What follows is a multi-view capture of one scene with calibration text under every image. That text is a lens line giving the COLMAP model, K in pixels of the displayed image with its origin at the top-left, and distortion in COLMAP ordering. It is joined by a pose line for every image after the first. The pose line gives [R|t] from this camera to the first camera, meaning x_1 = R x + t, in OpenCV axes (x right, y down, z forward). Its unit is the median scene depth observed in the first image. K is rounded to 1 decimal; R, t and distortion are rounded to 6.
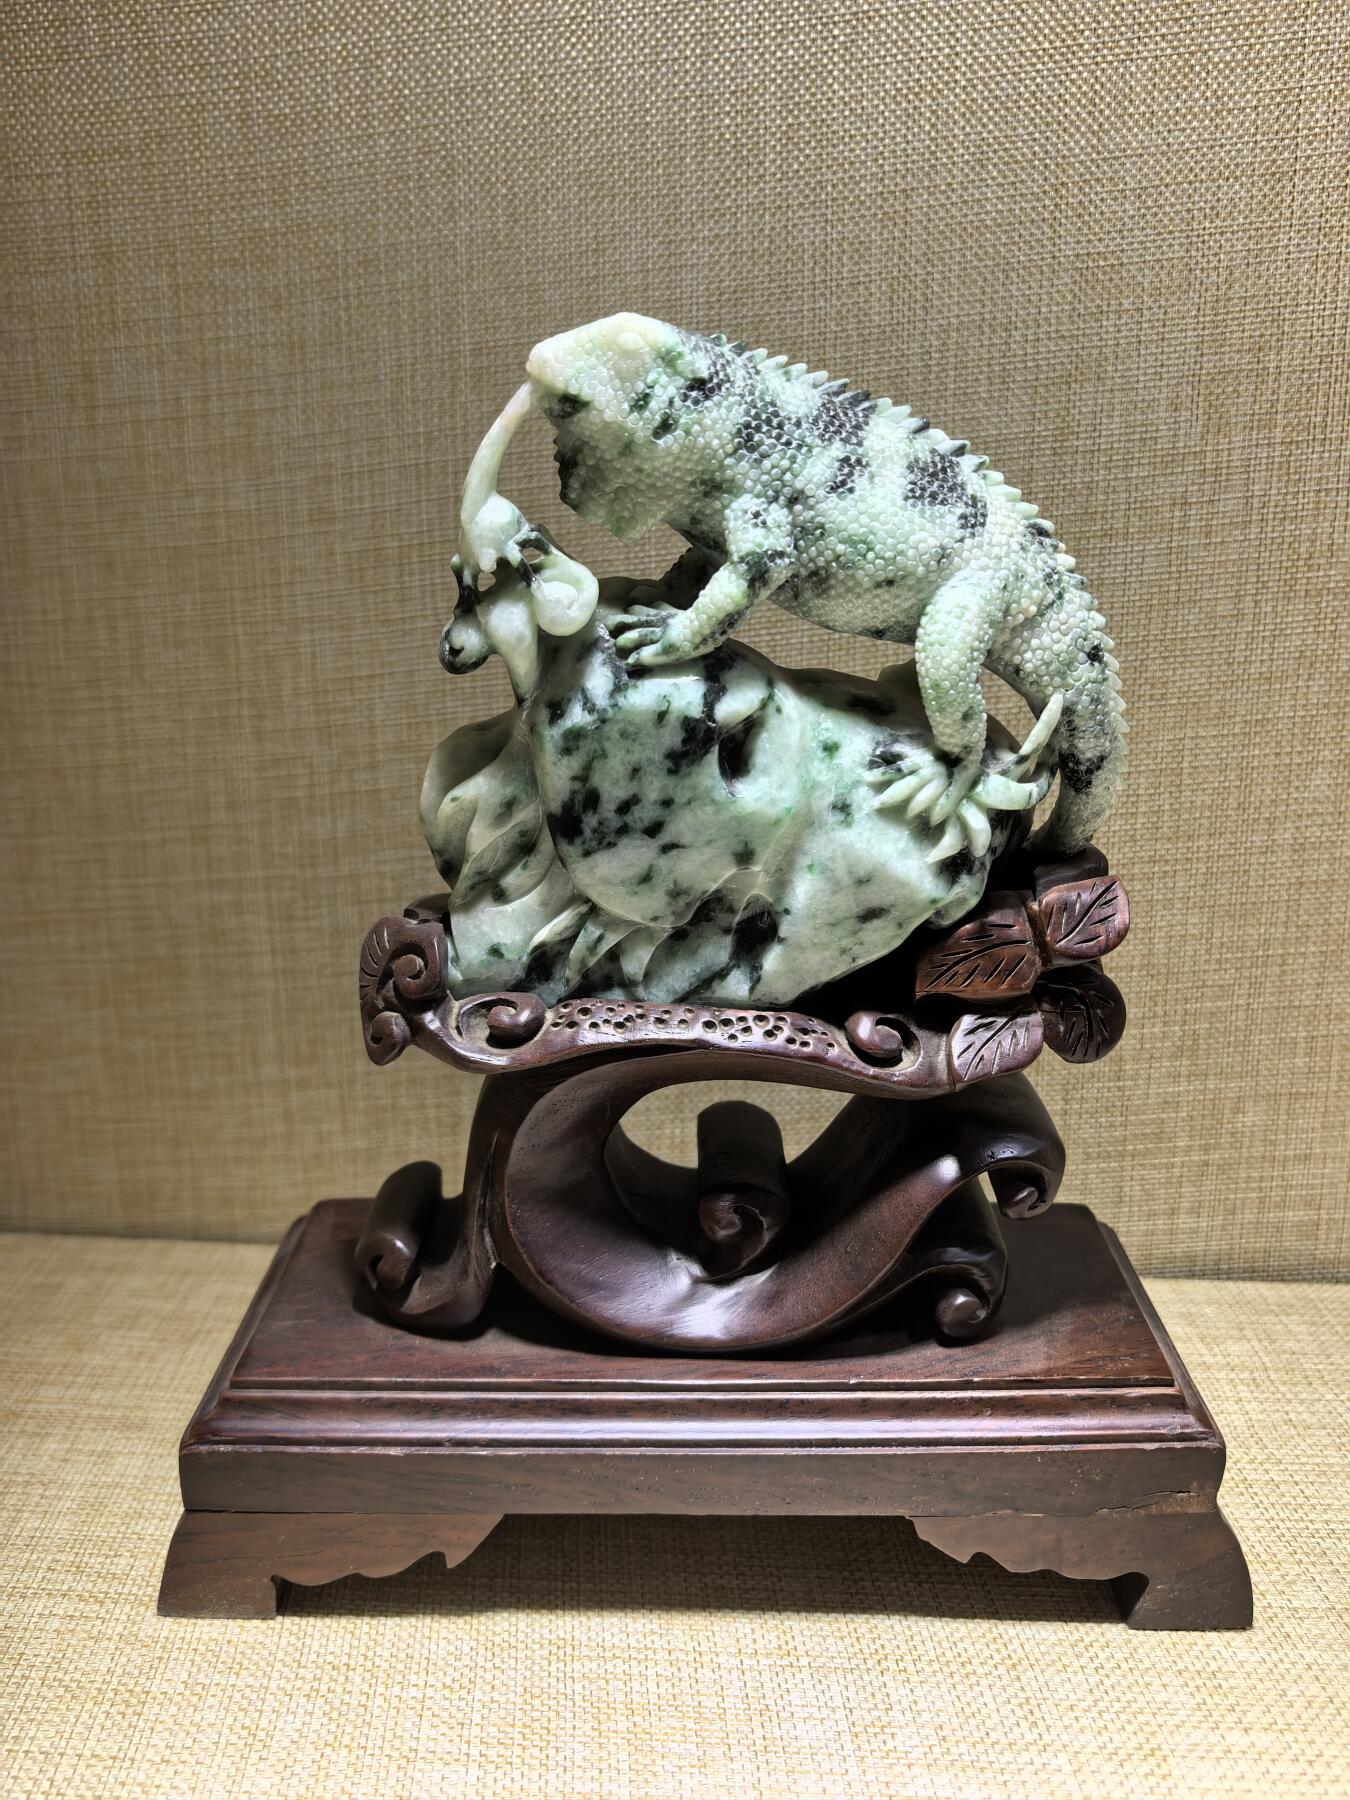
lens RADIAL K [[1440.7, 0, 669.3], [0, 1440.7, 901.9], [0, 0, 1]] dist [-0.005181, -0.016765]
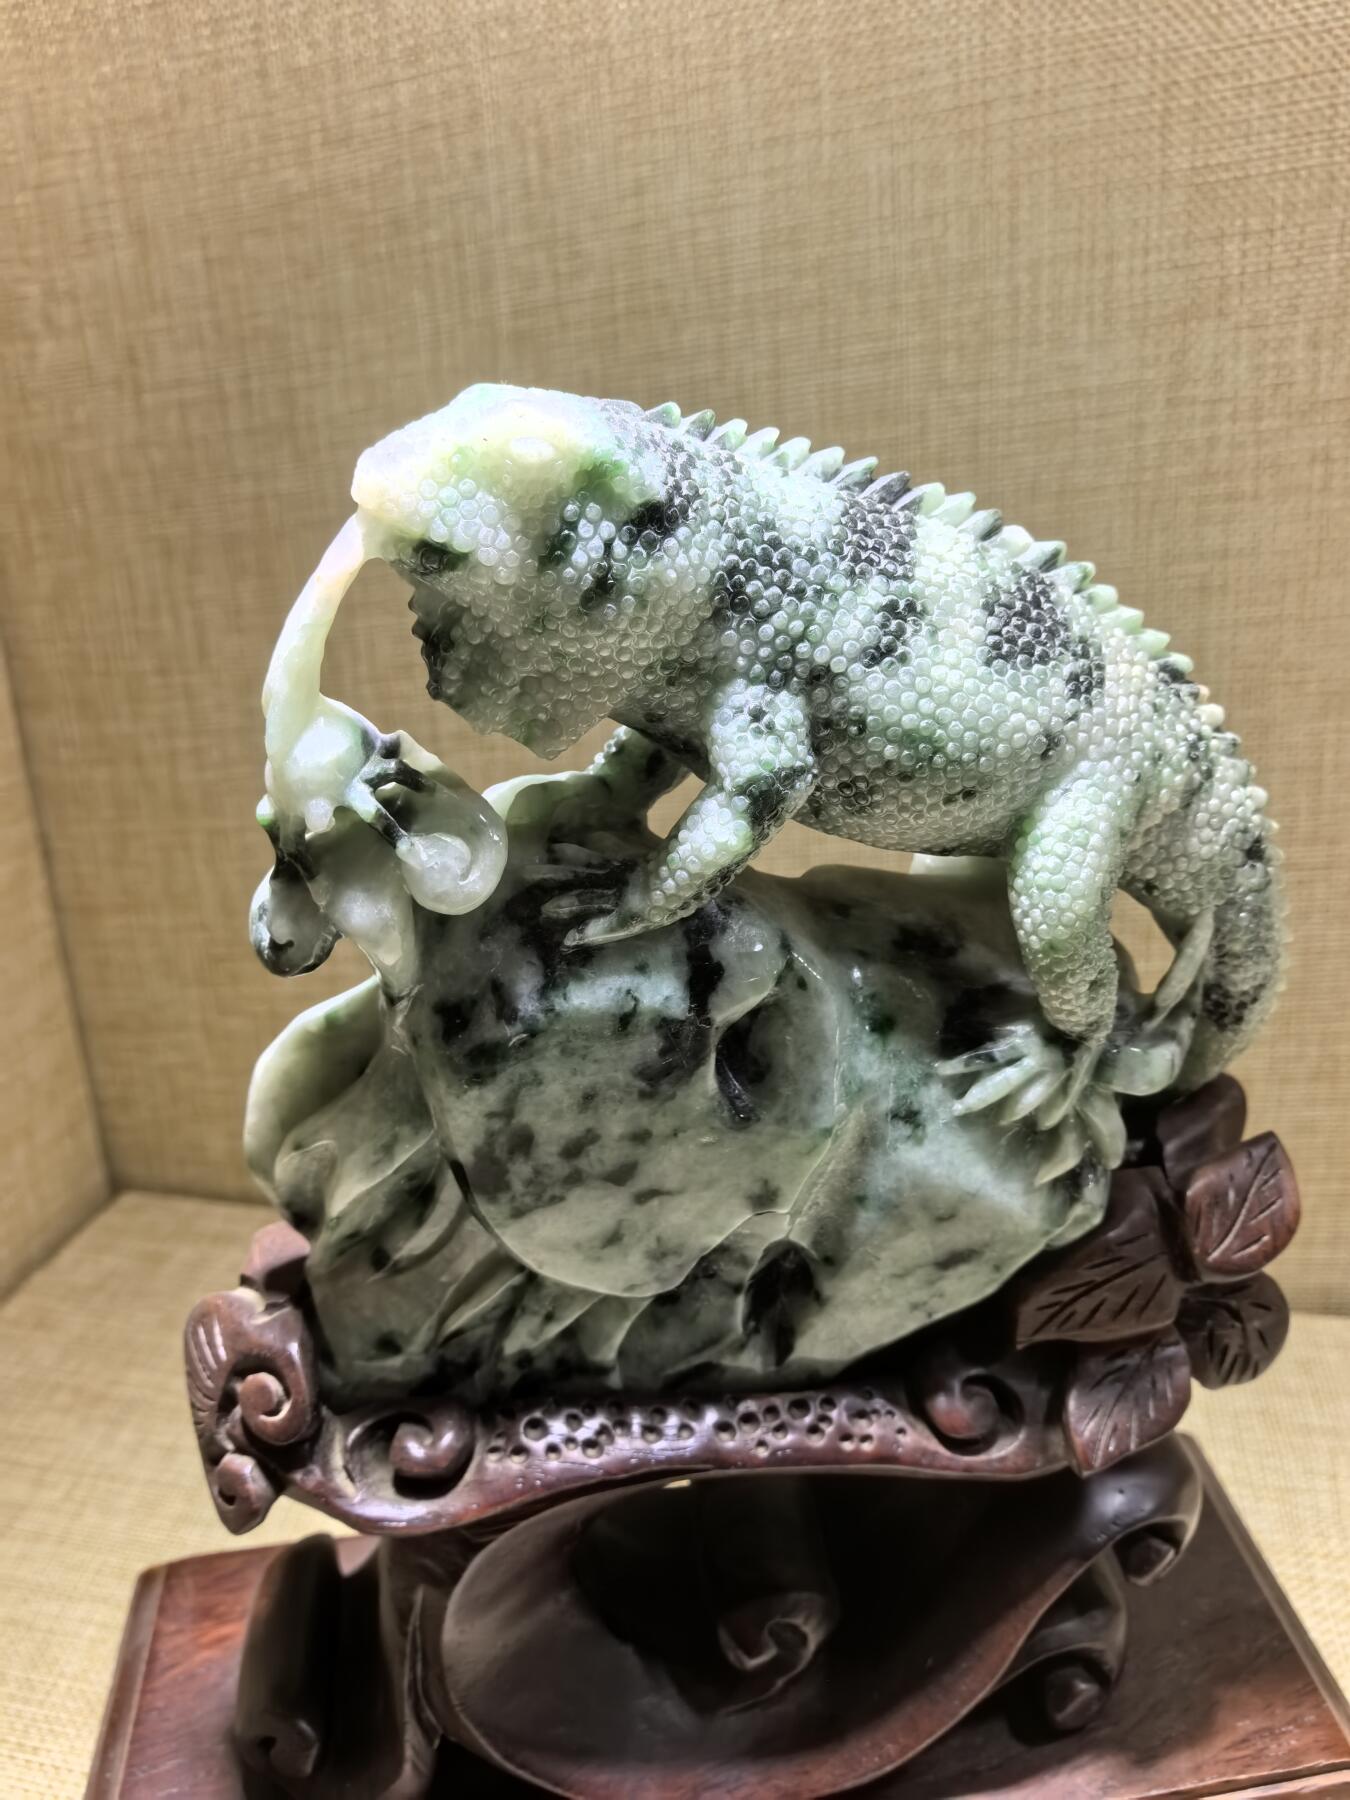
lens RADIAL K [[1482.4, 0, 679.7], [0, 1482.4, 885.9], [0, 0, 1]] dist [0.005983, -0.086973]
pose [[0.989016, -0.096576, 0.111894, -0.047607], [0.083470, 0.989686, 0.116423, -0.258255], [-0.121984, -0.105804, 0.986877, 0.354109]]
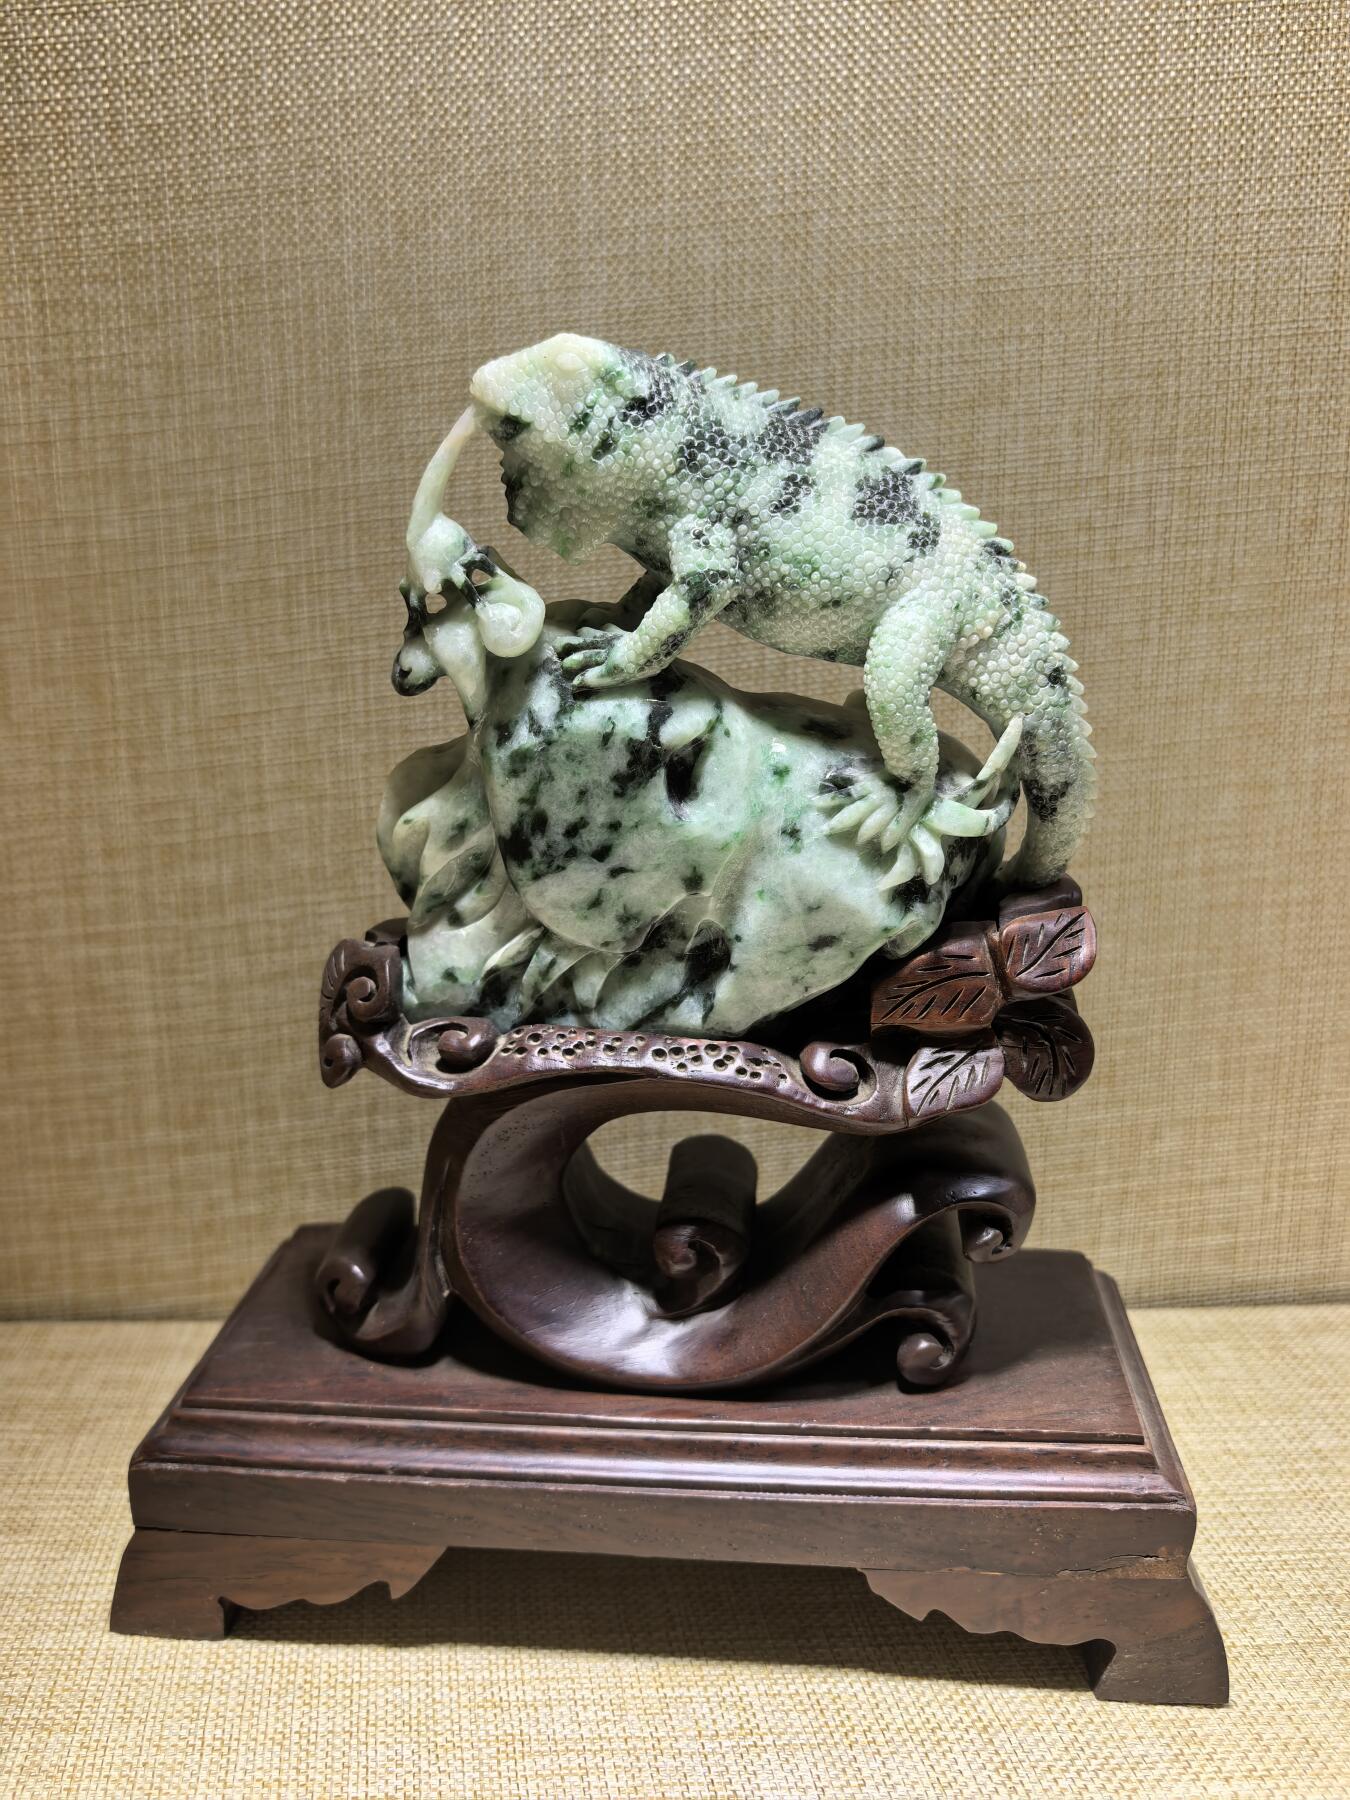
lens RADIAL K [[1440.7, 0, 669.3], [0, 1440.7, 901.9], [0, 0, 1]] dist [-0.005181, -0.016765]
pose [[0.997066, 0.011985, -0.075607, 0.111816], [-0.013811, 0.999624, -0.023675, 0.005756], [0.075295, 0.024650, 0.996857, 0.020657]]
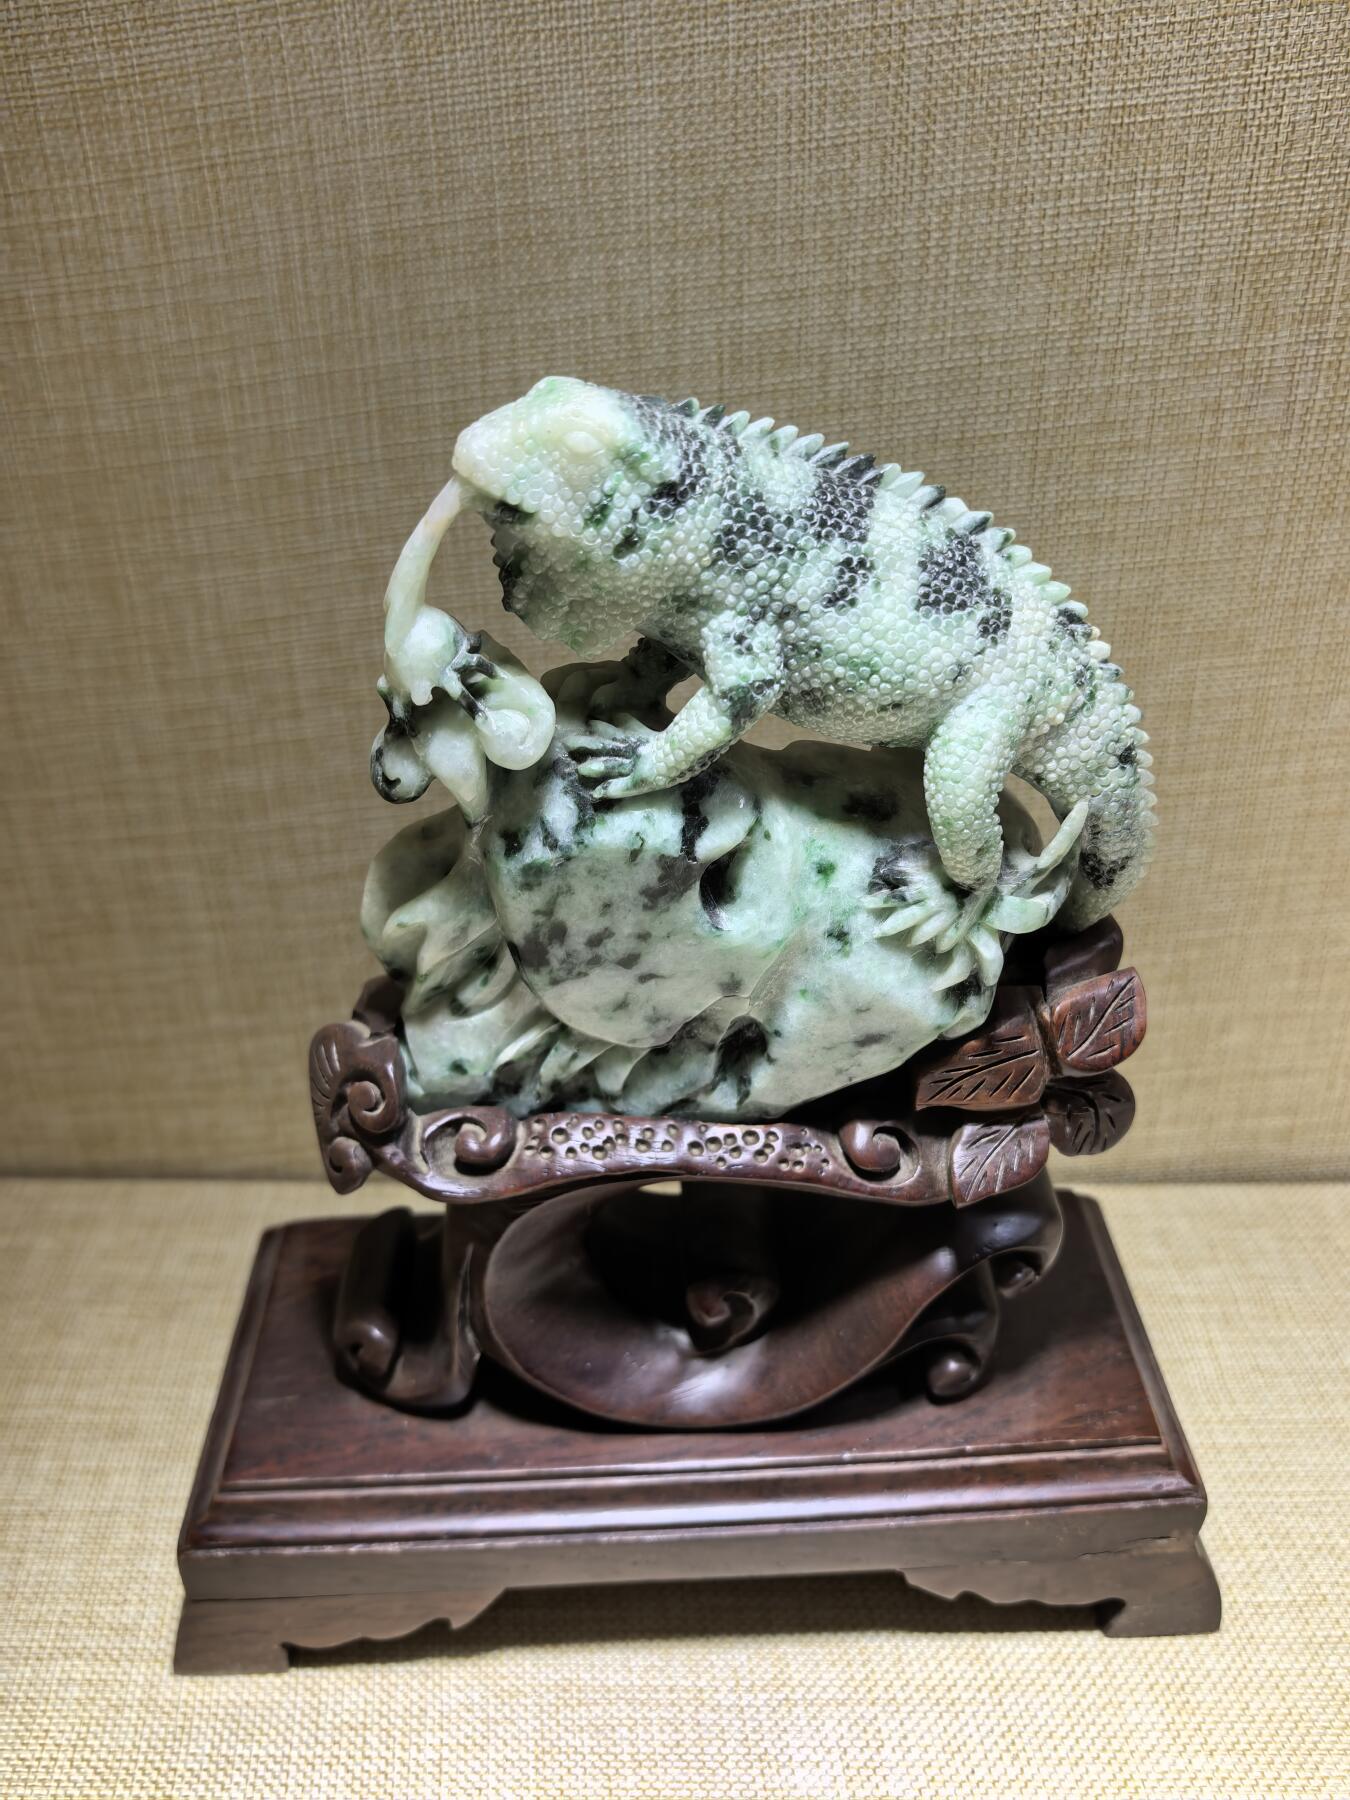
lens RADIAL K [[1450.2, 0, 681.3], [0, 1450.2, 901.9], [0, 0, 1]] dist [-0.014144, -0.012944]
pose [[0.998561, -0.038033, 0.037800, -0.010891], [0.026766, 0.964365, 0.263217, -0.325556], [-0.046464, -0.261826, 0.963996, 0.143070]]
